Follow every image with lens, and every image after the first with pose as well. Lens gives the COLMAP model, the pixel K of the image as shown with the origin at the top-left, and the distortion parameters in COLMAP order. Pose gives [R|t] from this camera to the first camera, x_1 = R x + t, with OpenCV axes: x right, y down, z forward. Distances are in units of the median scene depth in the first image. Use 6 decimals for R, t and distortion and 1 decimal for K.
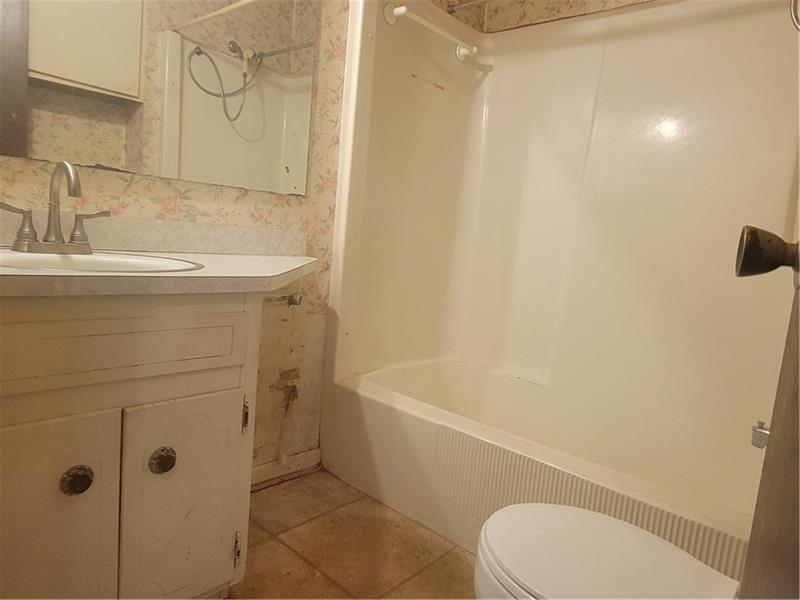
lens RADIAL K [[517.8, 0, 401.9], [0, 517.8, 304.4], [0, 0, 1]] dist [0.006523, -0.003741]
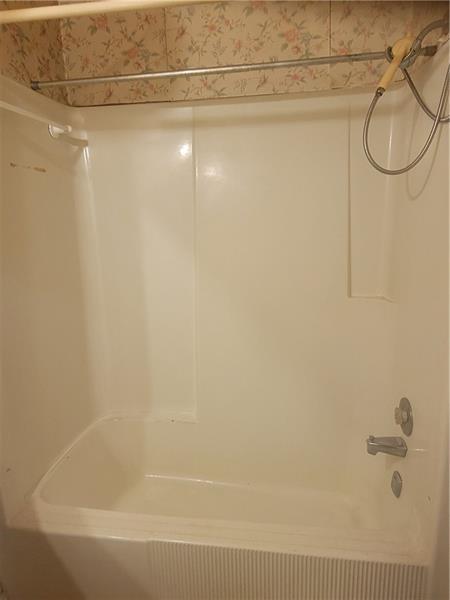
lens RADIAL K [[388.4, 0, 222.3], [0, 388.4, 297.6], [0, 0, 1]] dist [0.006523, -0.003741]
pose [[0.830793, -0.221556, 0.510583, -0.076376], [0.171654, 0.974633, 0.143614, -0.268476], [-0.529450, -0.031670, 0.847750, 0.239330]]
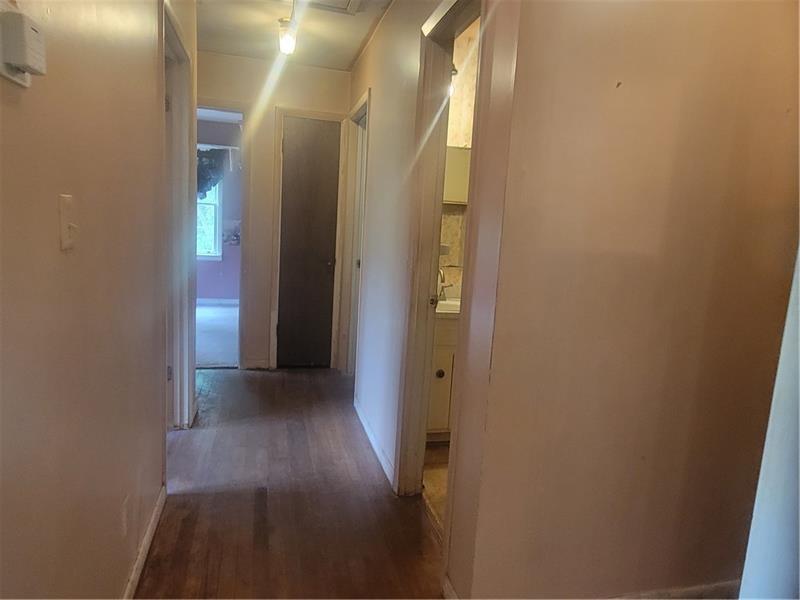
lens RADIAL K [[517.8, 0, 399.3], [0, 517.8, 300.9], [0, 0, 1]] dist [0.006523, -0.003741]
pose [[0.825366, 0.045731, -0.562743, 0.441688], [-0.061333, 0.998078, -0.008849, -0.038249], [0.561257, 0.041818, 0.826585, -0.840128]]
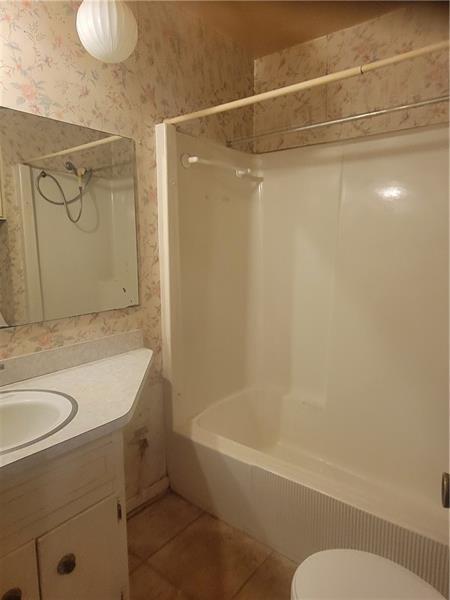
lens RADIAL K [[388.4, 0, 224.3], [0, 388.4, 298.8], [0, 0, 1]] dist [0.006523, -0.003741]
pose [[0.993981, -0.103424, 0.036137, 0.003210], [0.102824, 0.994535, 0.018091, -0.204134], [-0.037811, -0.014266, 0.999183, -0.038581]]
